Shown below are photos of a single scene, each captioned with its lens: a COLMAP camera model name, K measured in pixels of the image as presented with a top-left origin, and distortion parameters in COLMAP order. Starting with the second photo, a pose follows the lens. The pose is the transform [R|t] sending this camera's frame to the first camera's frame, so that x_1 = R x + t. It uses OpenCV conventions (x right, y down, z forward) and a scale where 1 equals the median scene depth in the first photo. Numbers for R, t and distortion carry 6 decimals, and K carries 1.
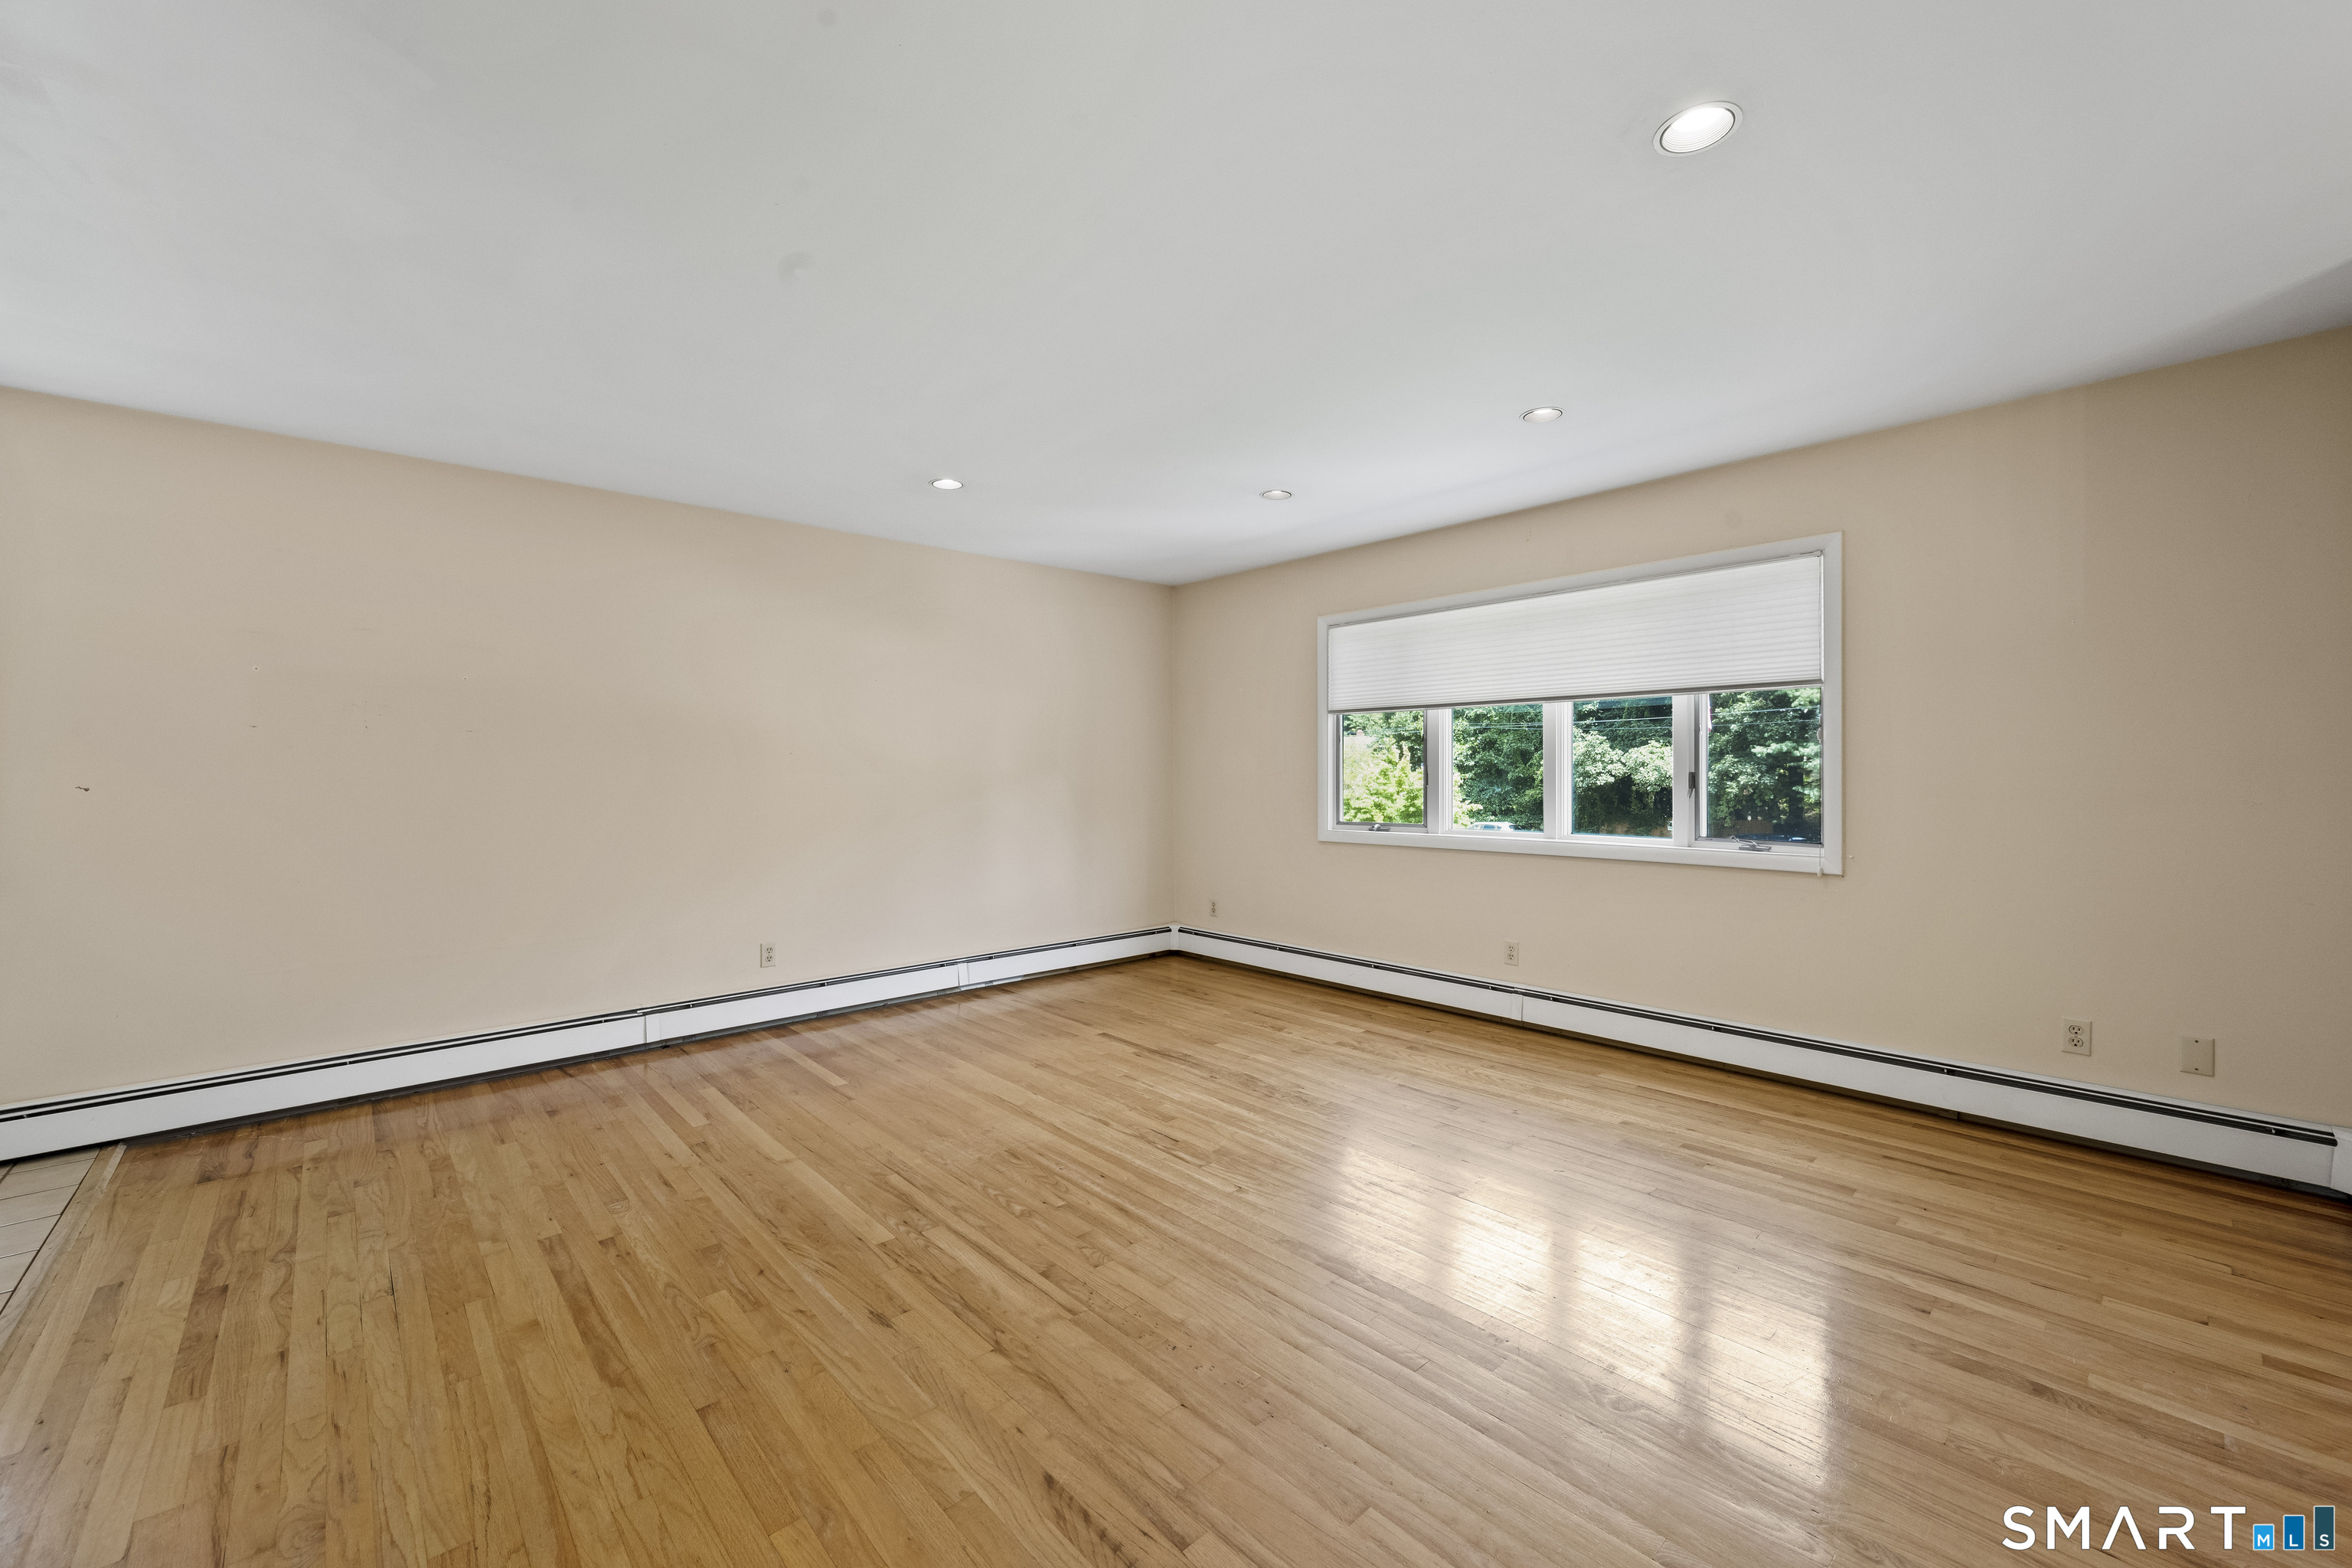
lens RADIAL K [[935.5, 0, 1188.0], [0, 935.5, 771.2], [0, 0, 1]] dist [-0.000507, -0.000134]
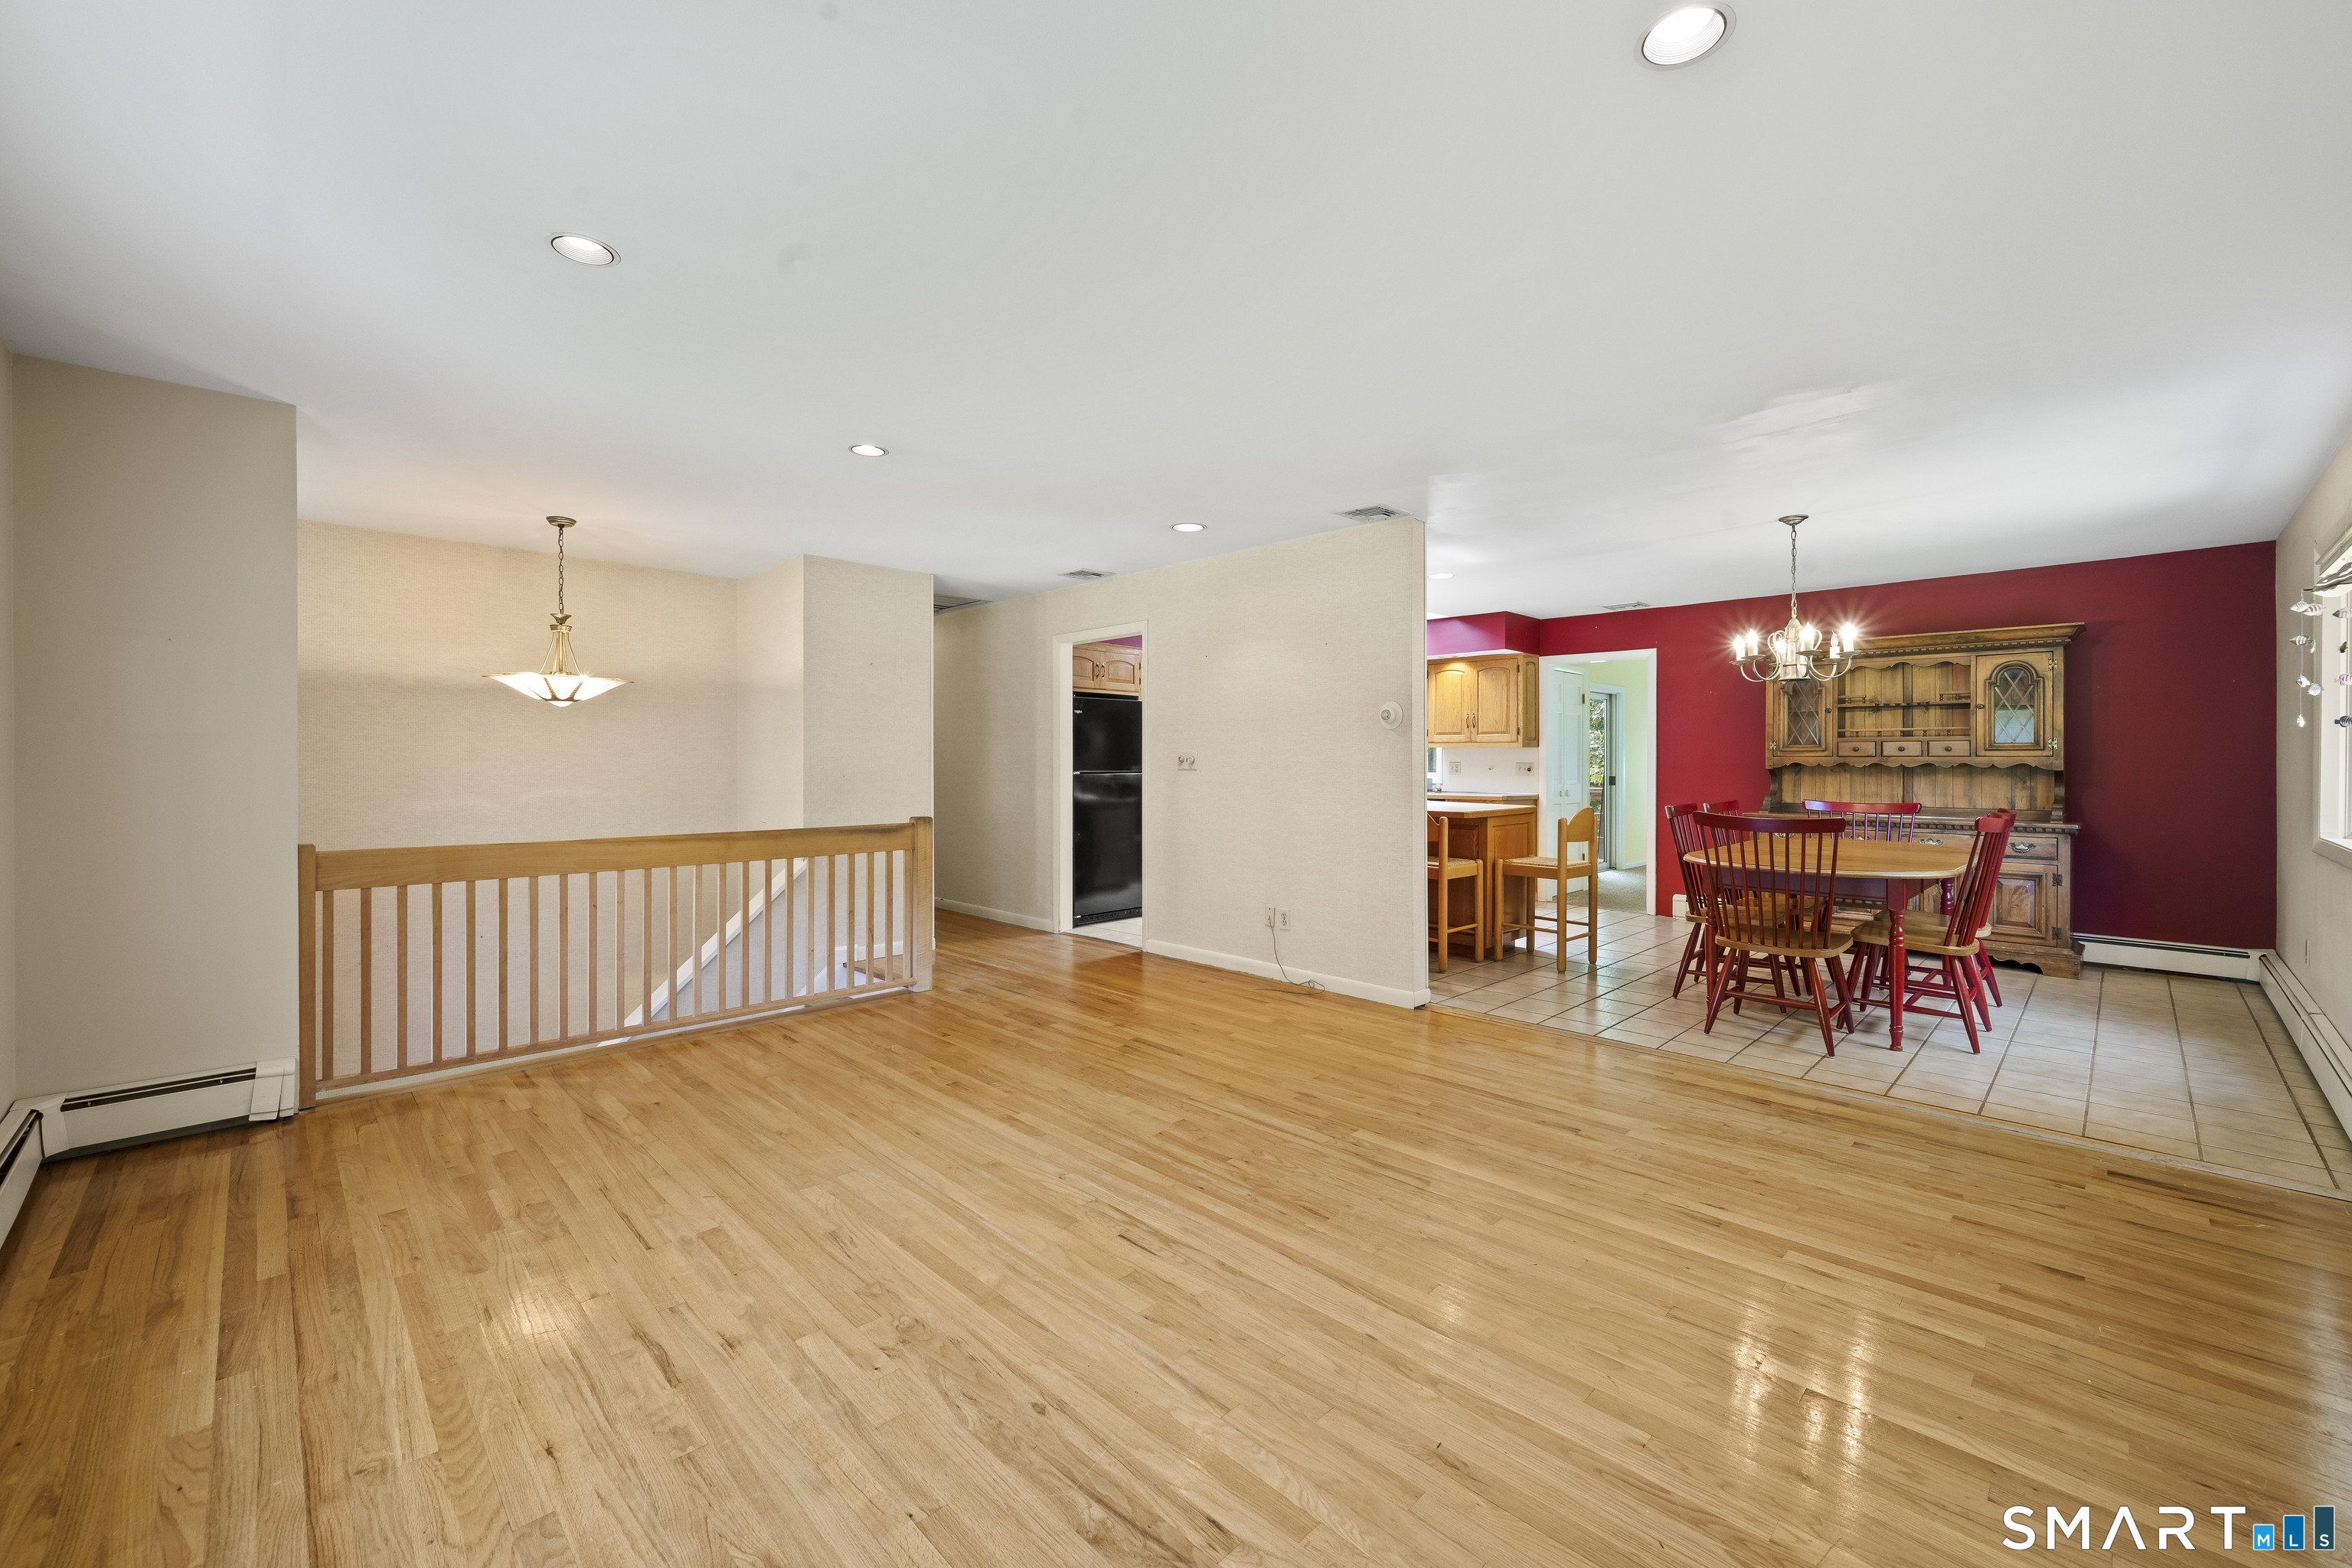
lens RADIAL K [[935.7, 0, 1184.2], [0, 935.7, 760.8], [0, 0, 1]] dist [0.000607, 0.000091]
pose [[-0.999219, 0.005849, -0.039087, -0.038548], [0.005810, 0.999982, 0.001115, -0.002289], [0.039093, 0.000887, -0.999235, 1.908038]]
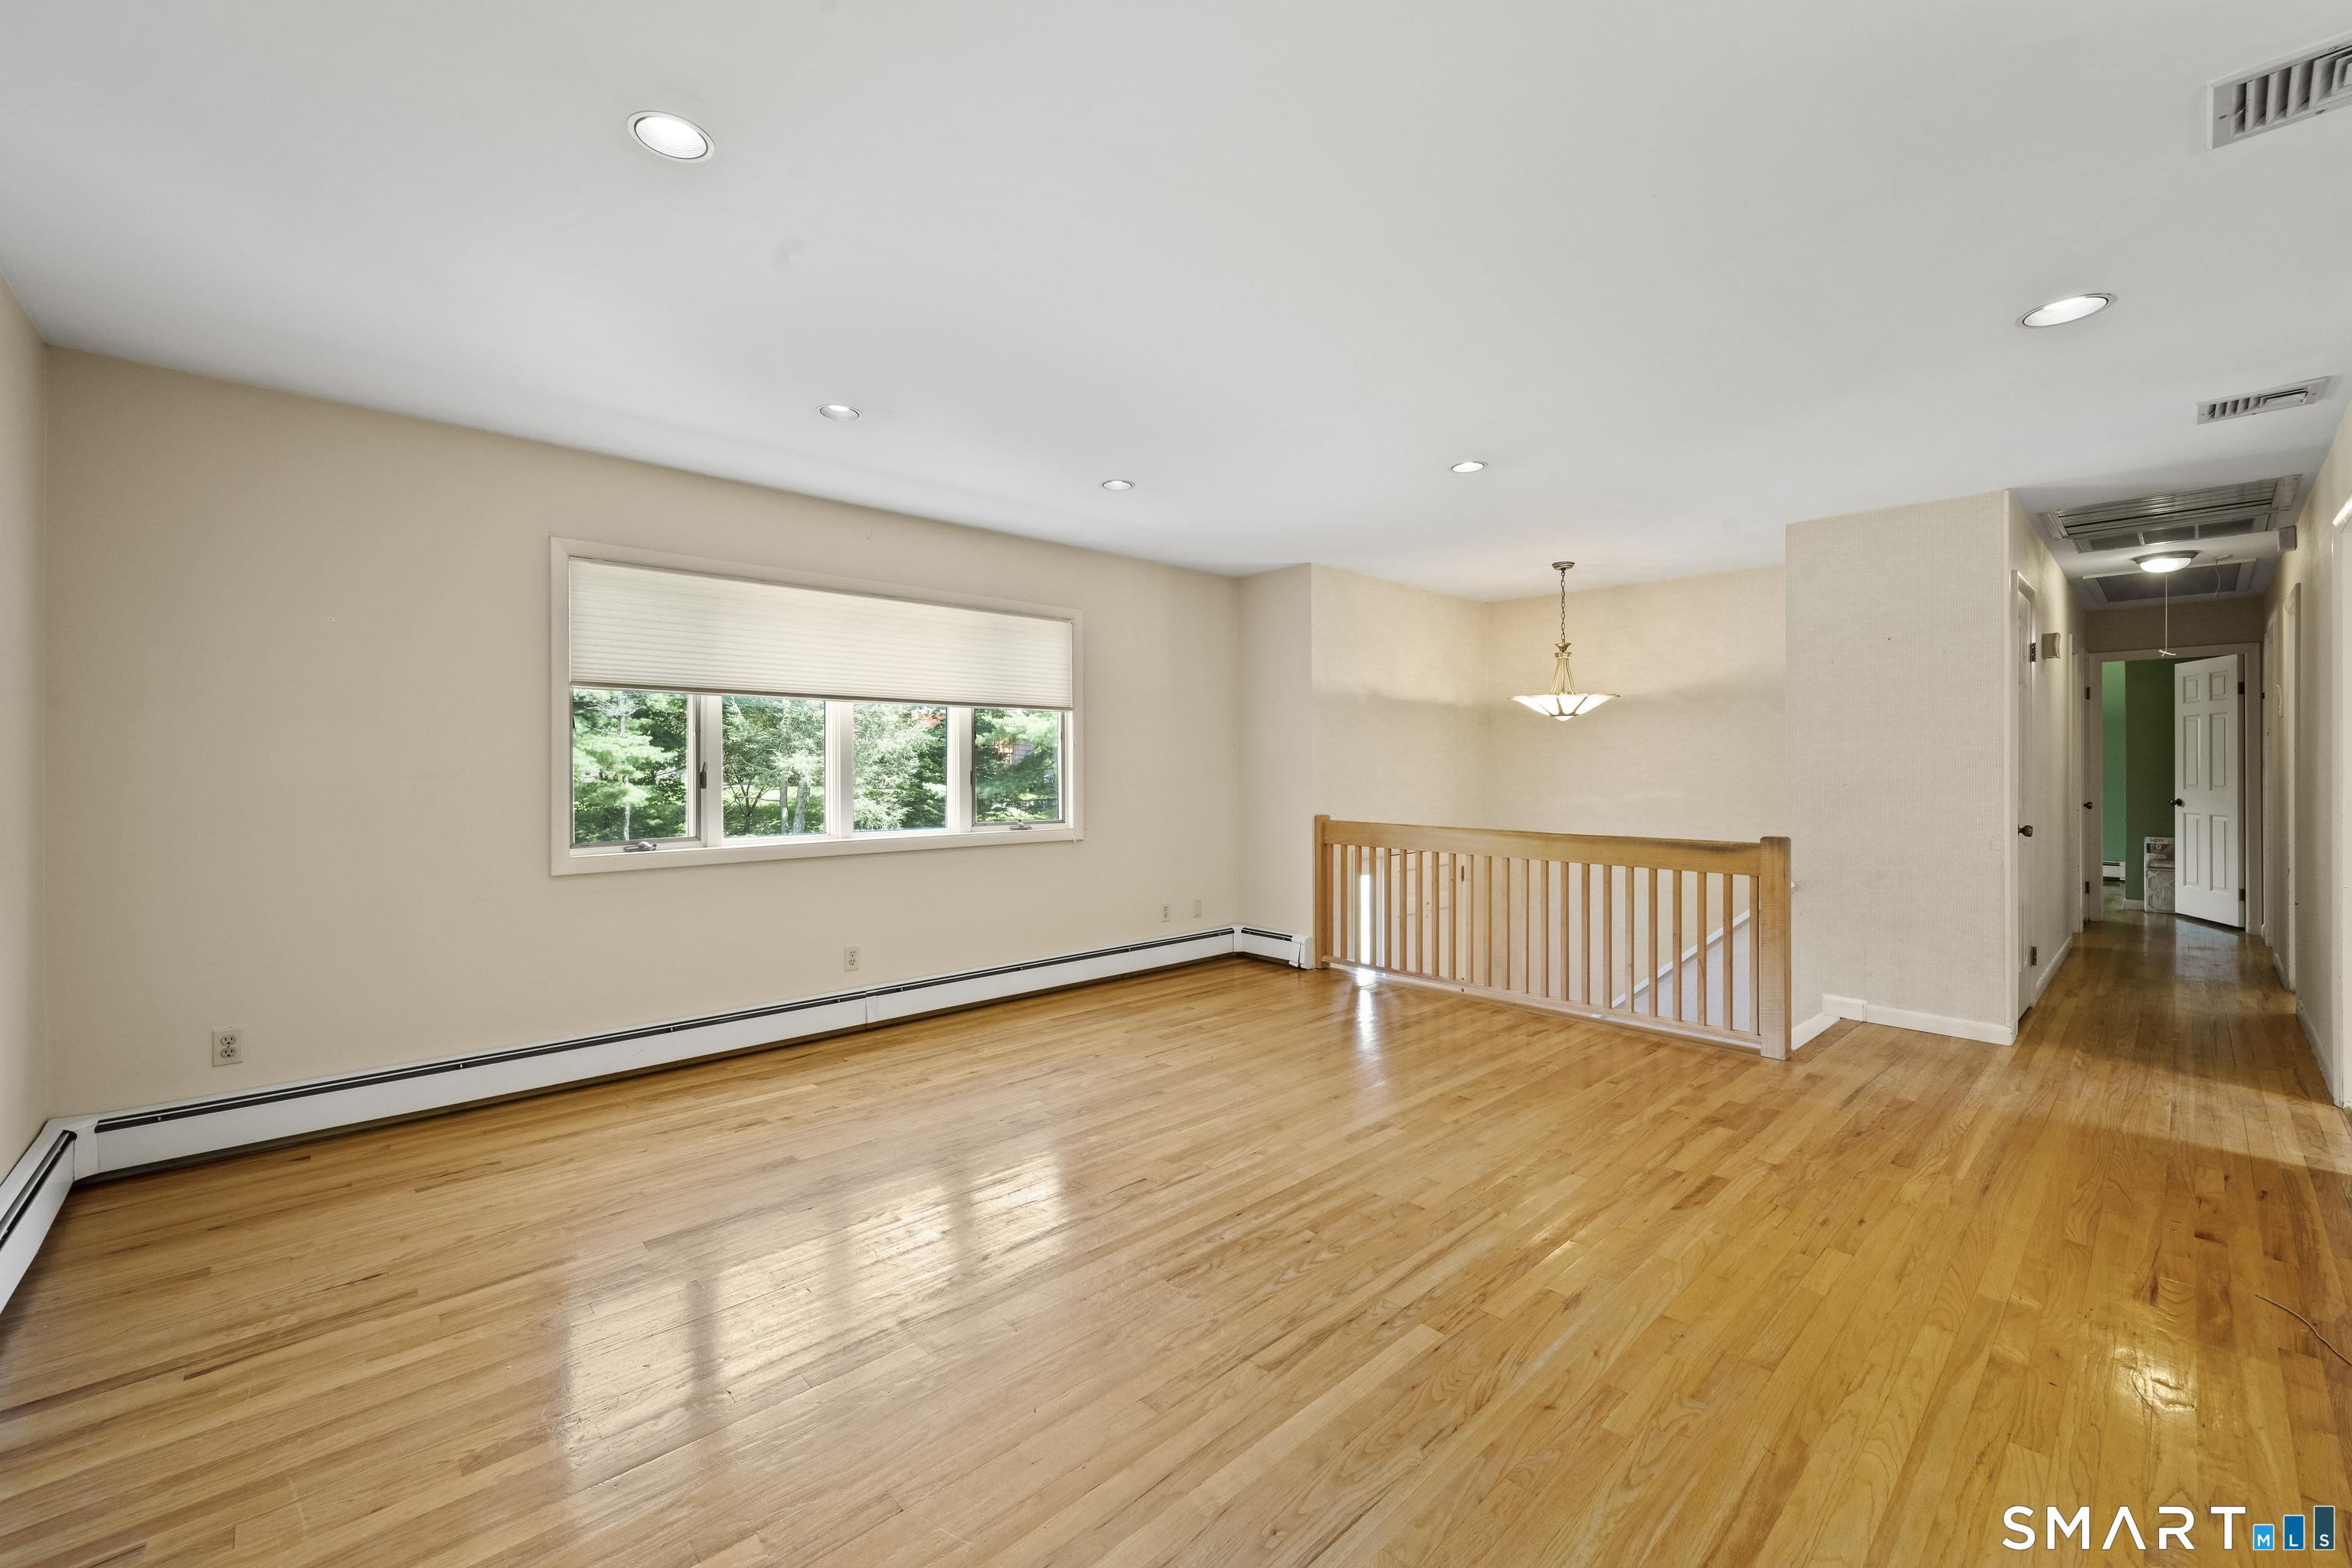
lens RADIAL K [[946.8, 0, 1177.1], [0, 946.8, 767.9], [0, 0, 1]] dist [0.000572, 0.000381]
pose [[-0.010310, 0.004794, 0.999935, -0.987781], [0.001848, 0.999987, -0.004775, 0.004768], [-0.999945, 0.001799, -0.010319, 1.045131]]
